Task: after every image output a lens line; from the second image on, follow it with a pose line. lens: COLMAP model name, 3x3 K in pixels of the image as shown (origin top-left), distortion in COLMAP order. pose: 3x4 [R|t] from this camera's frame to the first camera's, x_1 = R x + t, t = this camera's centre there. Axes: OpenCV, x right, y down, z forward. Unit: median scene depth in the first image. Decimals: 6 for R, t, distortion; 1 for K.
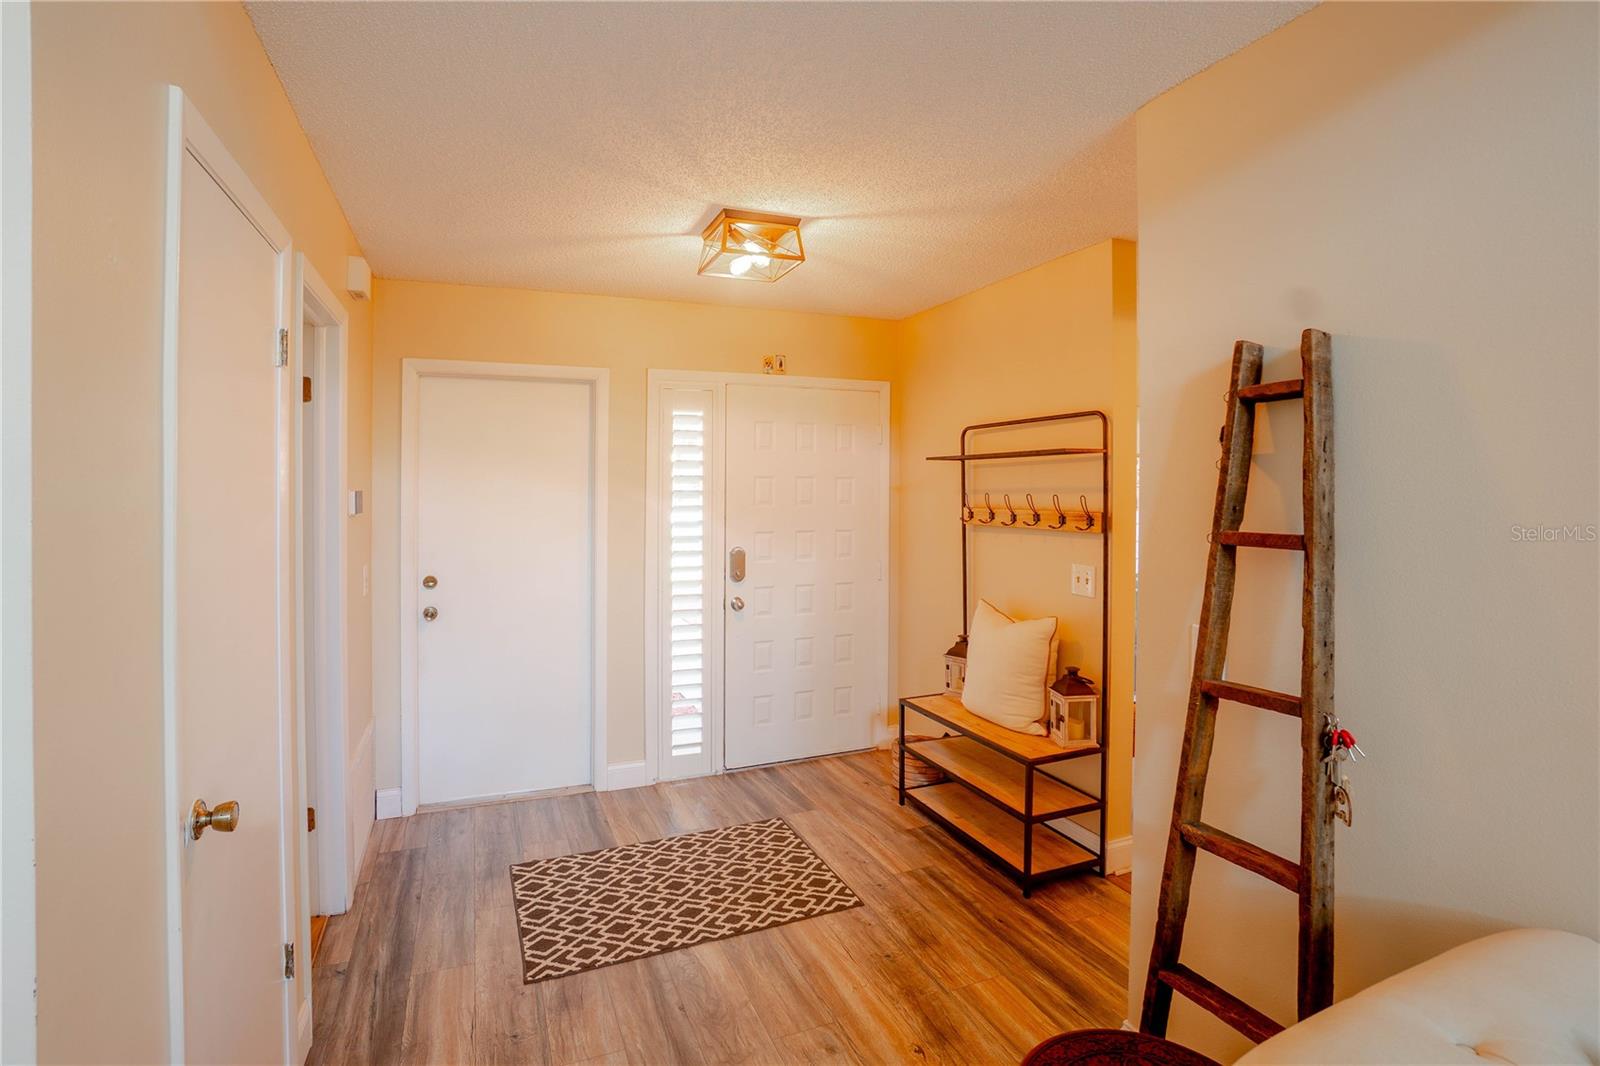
lens RADIAL K [[743.9, 0, 747.4], [0, 743.9, 488.1], [0, 0, 1]] dist [-0.031329, 0.002924]
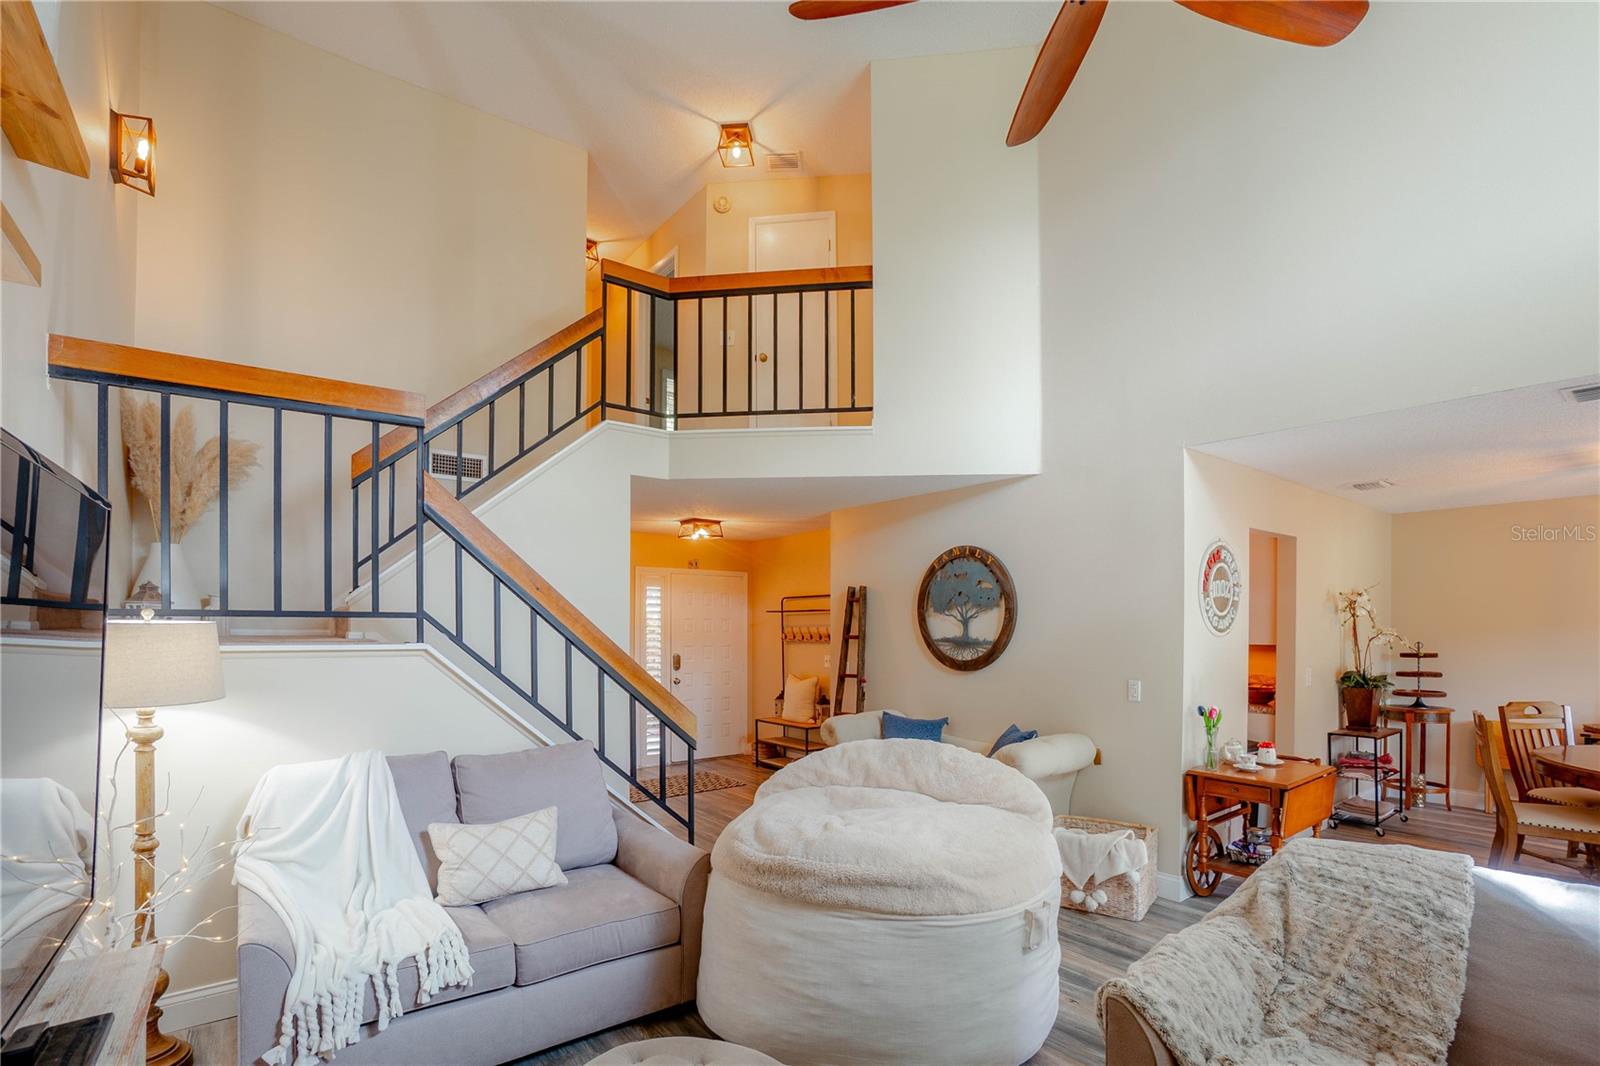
lens RADIAL K [[743.9, 0, 792.5], [0, 743.9, 628.0], [0, 0, 1]] dist [-0.031329, 0.002924]
pose [[0.958778, -0.001914, 0.284149, -0.351358], [0.001515, 0.999998, 0.001624, 0.006563], [-0.284151, -0.001126, 0.958779, -1.285989]]
